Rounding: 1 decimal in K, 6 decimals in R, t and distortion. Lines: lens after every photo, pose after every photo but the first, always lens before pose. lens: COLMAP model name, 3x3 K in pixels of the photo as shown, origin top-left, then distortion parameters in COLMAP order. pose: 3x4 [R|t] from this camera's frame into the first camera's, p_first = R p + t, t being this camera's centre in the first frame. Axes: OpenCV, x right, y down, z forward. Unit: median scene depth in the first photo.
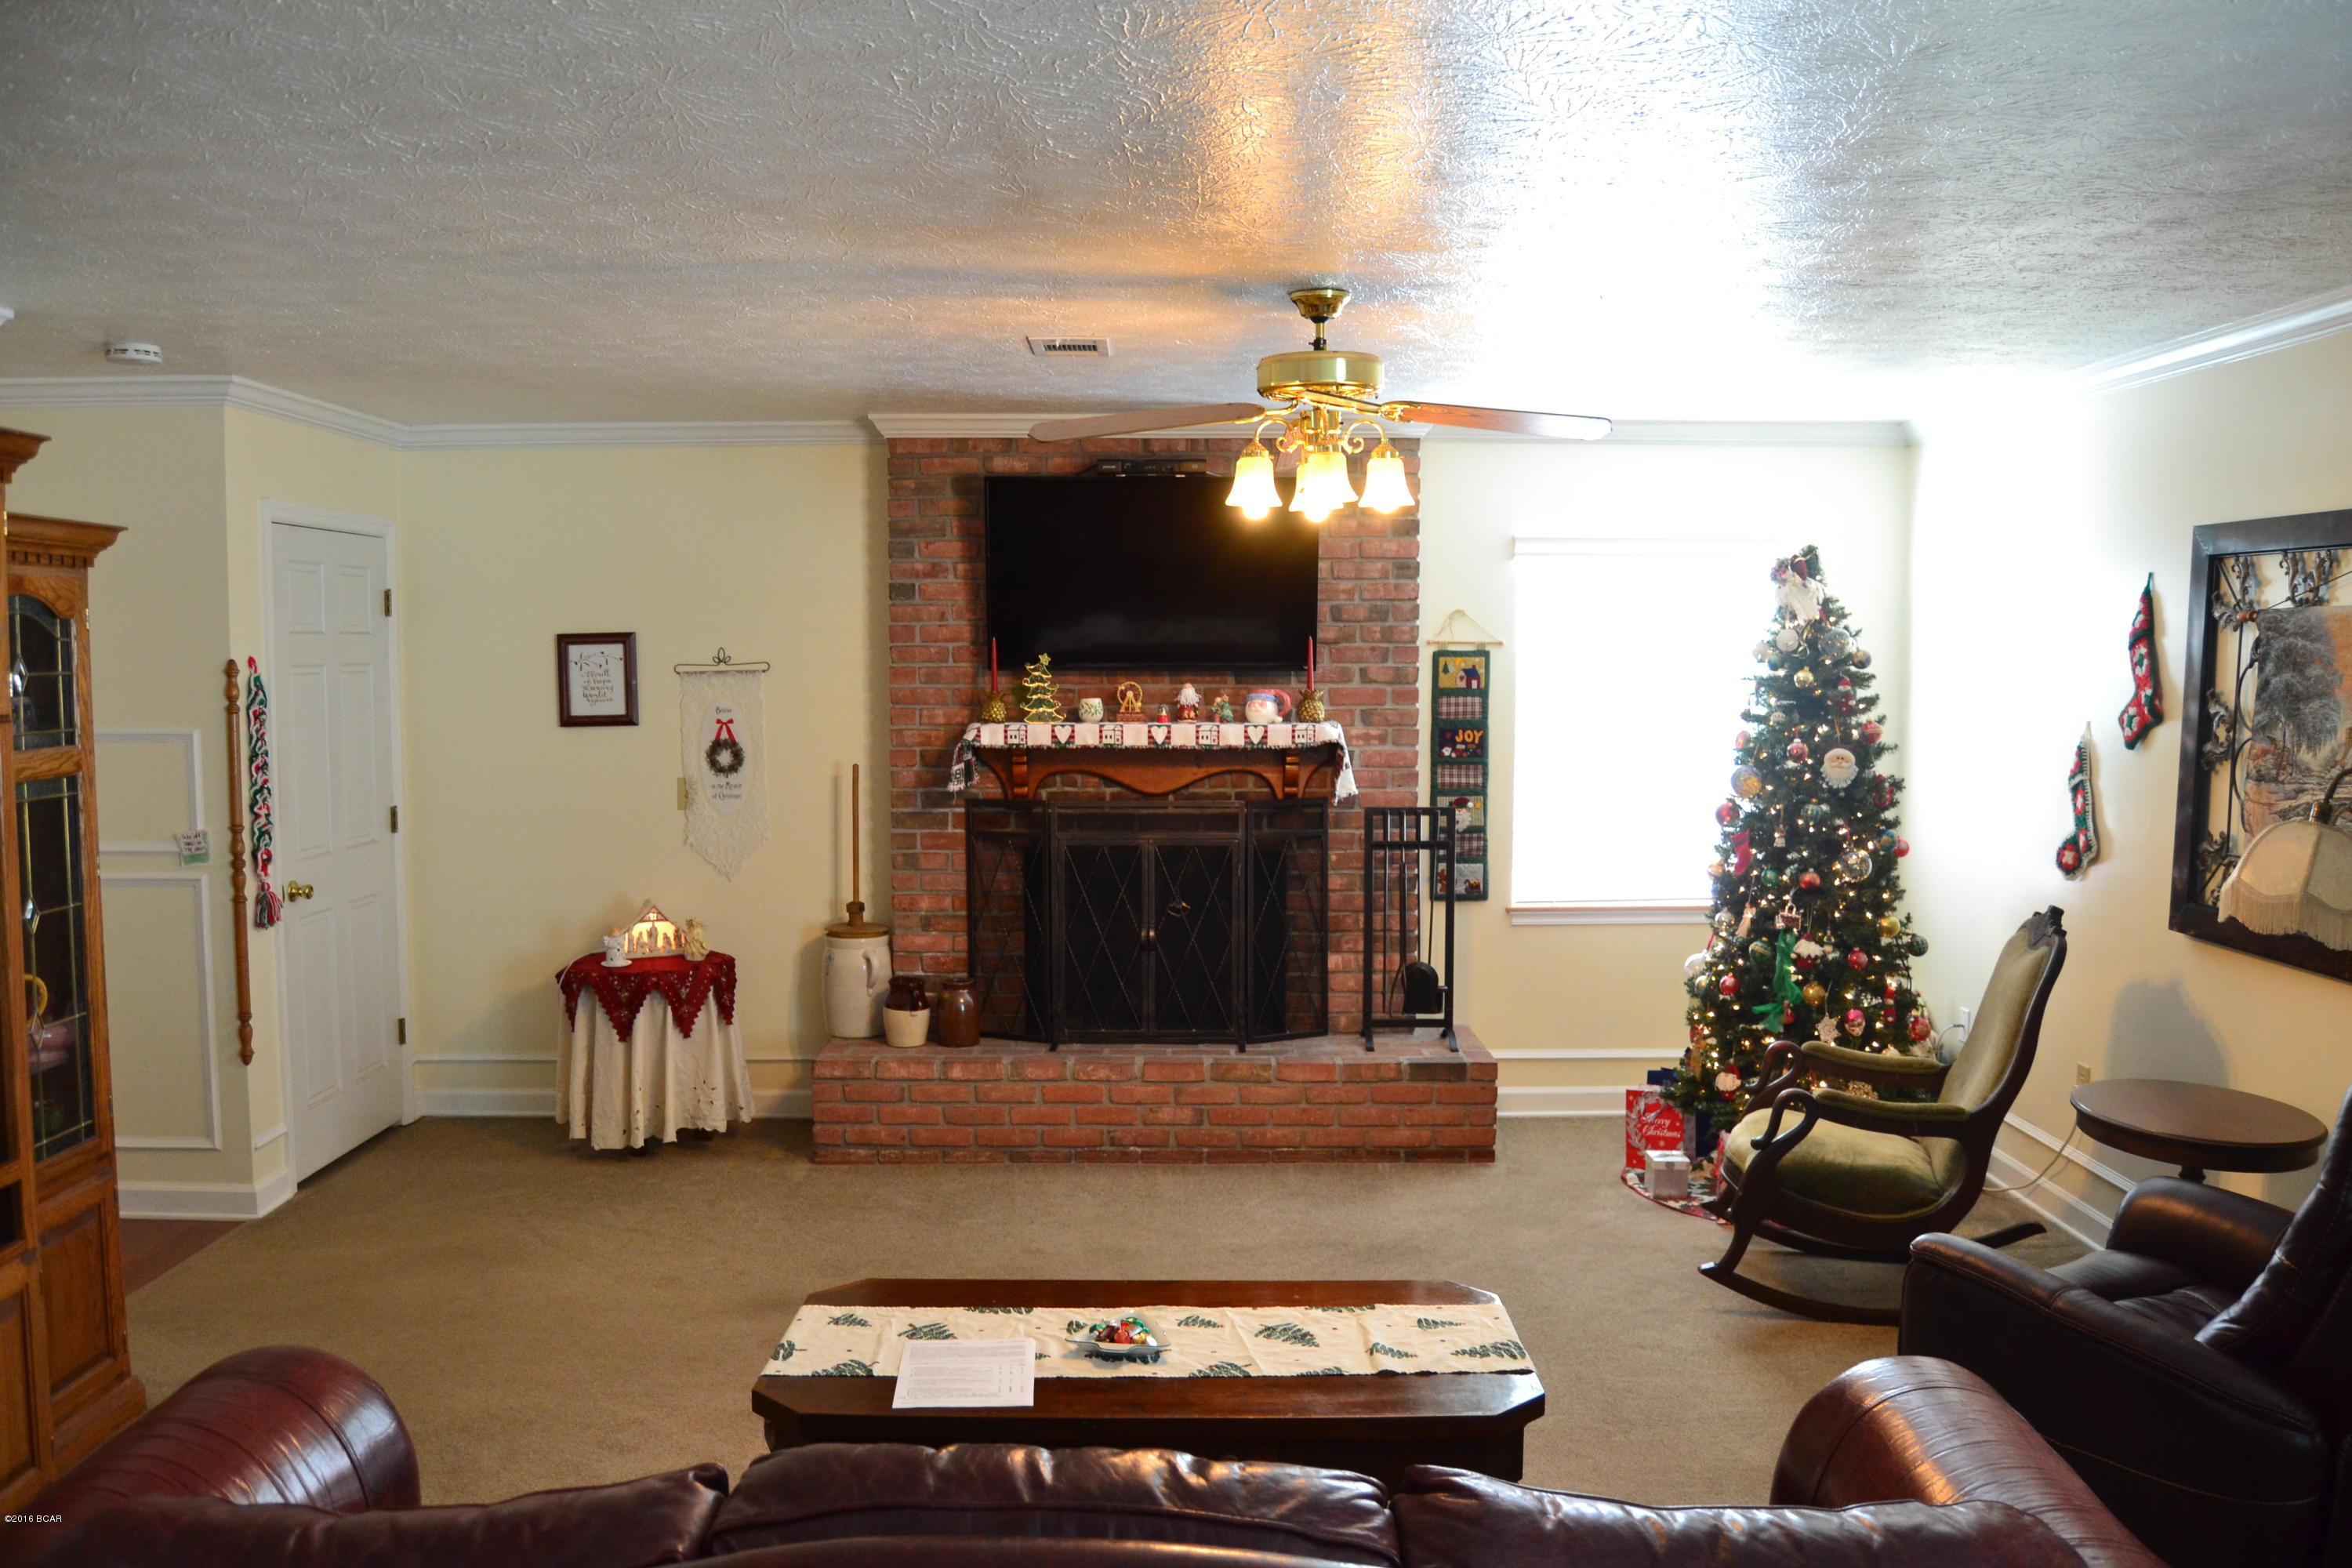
lens RADIAL K [[1867.3, 0, 1186.8], [0, 1867.3, 793.4], [0, 0, 1]] dist [-0.097938, 0.044152]
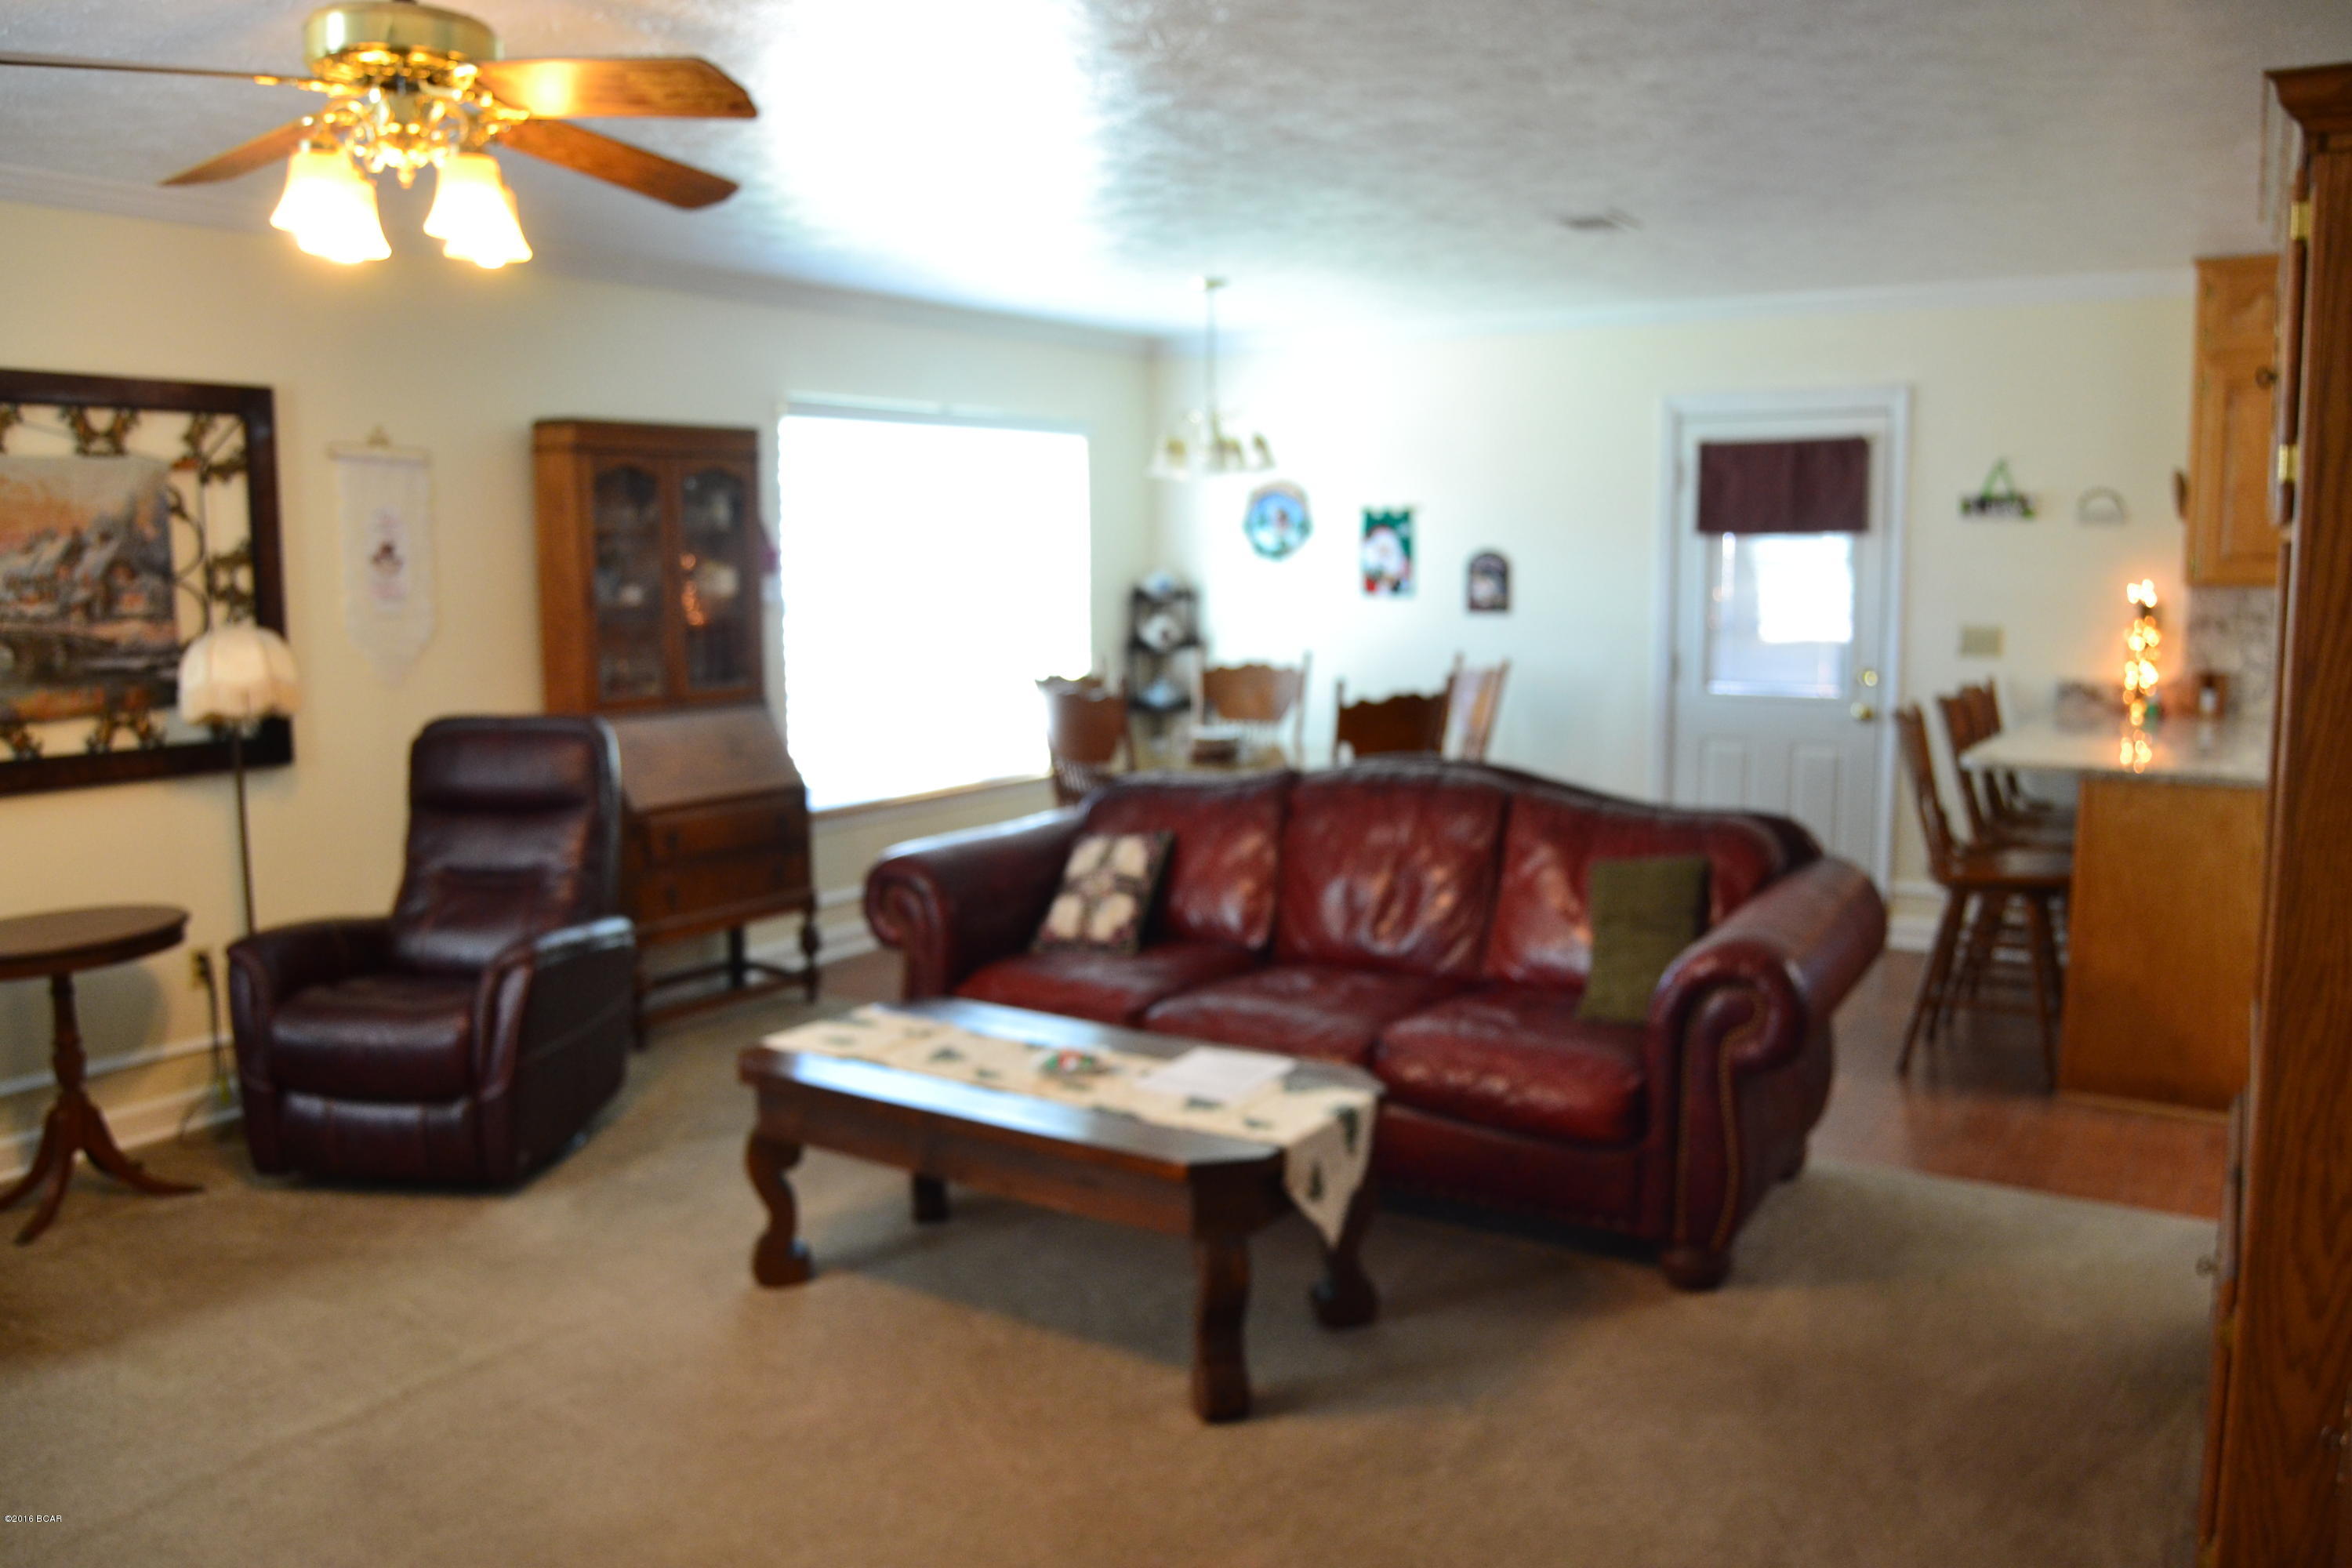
lens RADIAL K [[1844.4, 0, 1176.0], [0, 1844.4, 784.0], [0, 0, 1]] dist [-0.093642, 0.040219]
pose [[-0.834259, -0.063644, 0.547687, -0.368832], [0.049811, 0.980555, 0.189819, -0.048819], [-0.549118, 0.185639, -0.814866, 0.972769]]
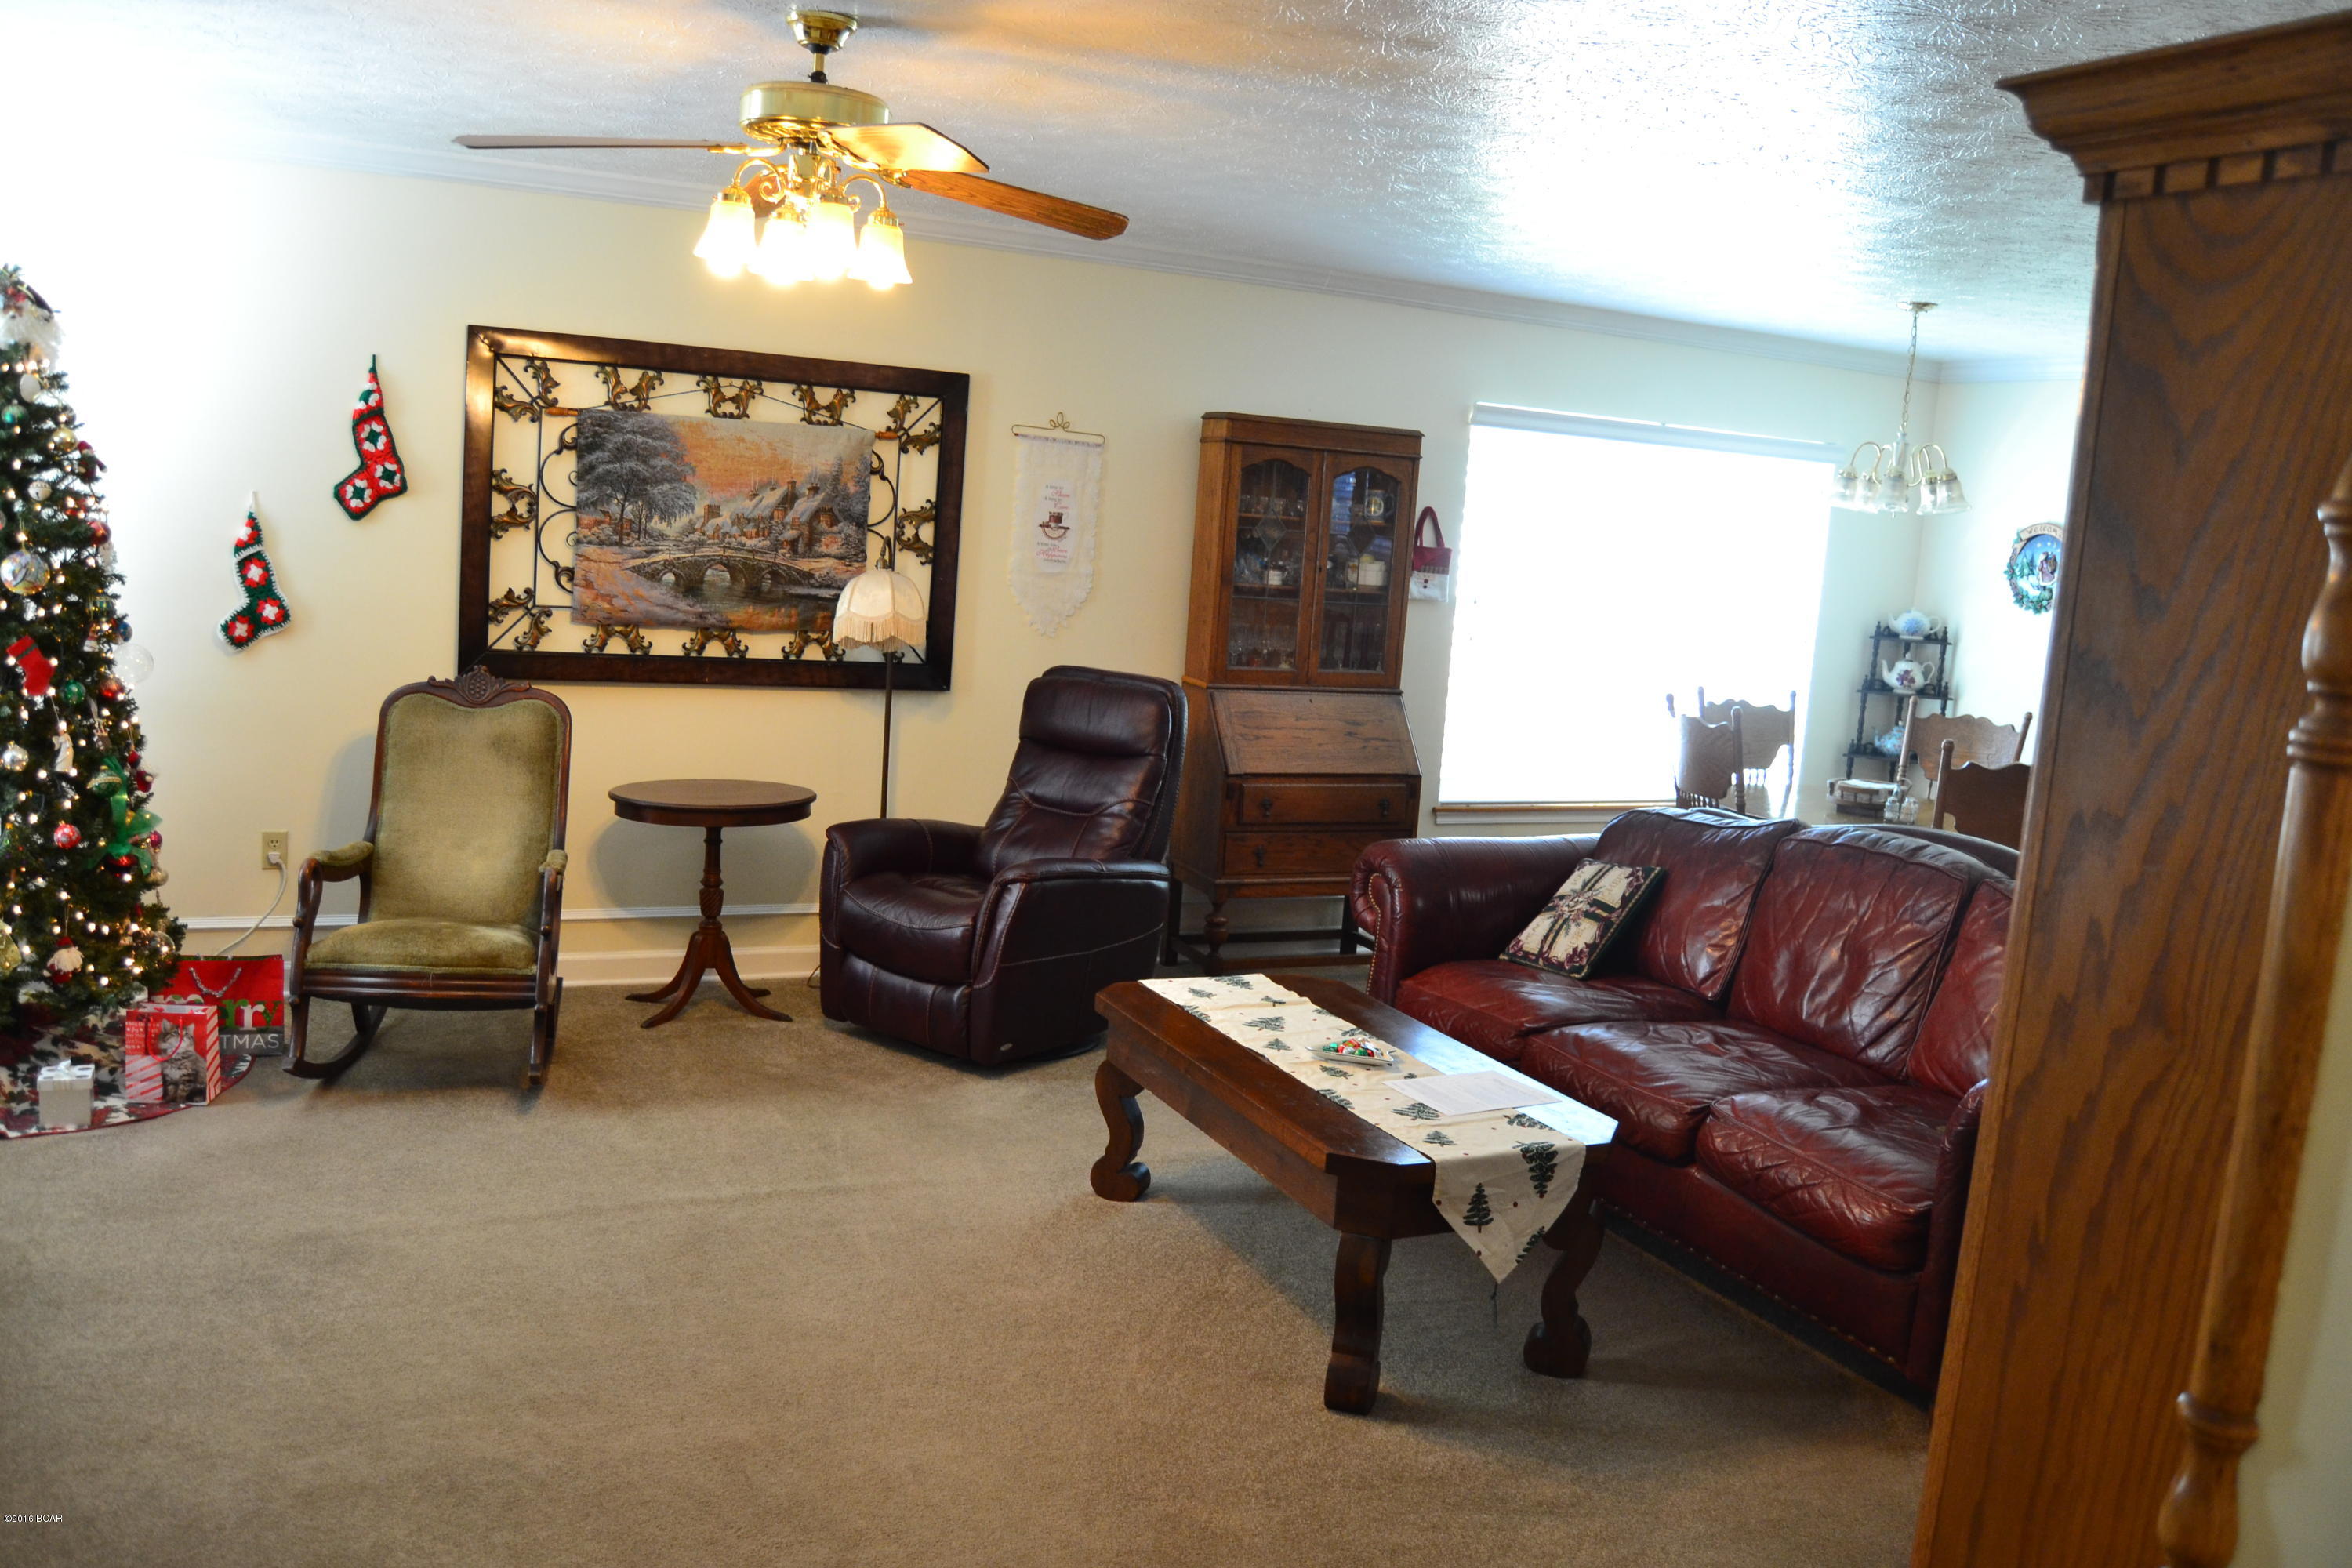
lens RADIAL K [[1867.3, 0, 1186.8], [0, 1867.3, 793.4], [0, 0, 1]] dist [-0.097938, 0.044152]
pose [[-0.425403, -0.163348, 0.890140, -0.545196], [-0.001462, 0.983699, 0.179818, -0.048778], [-0.905003, 0.075194, -0.418707, 0.830973]]
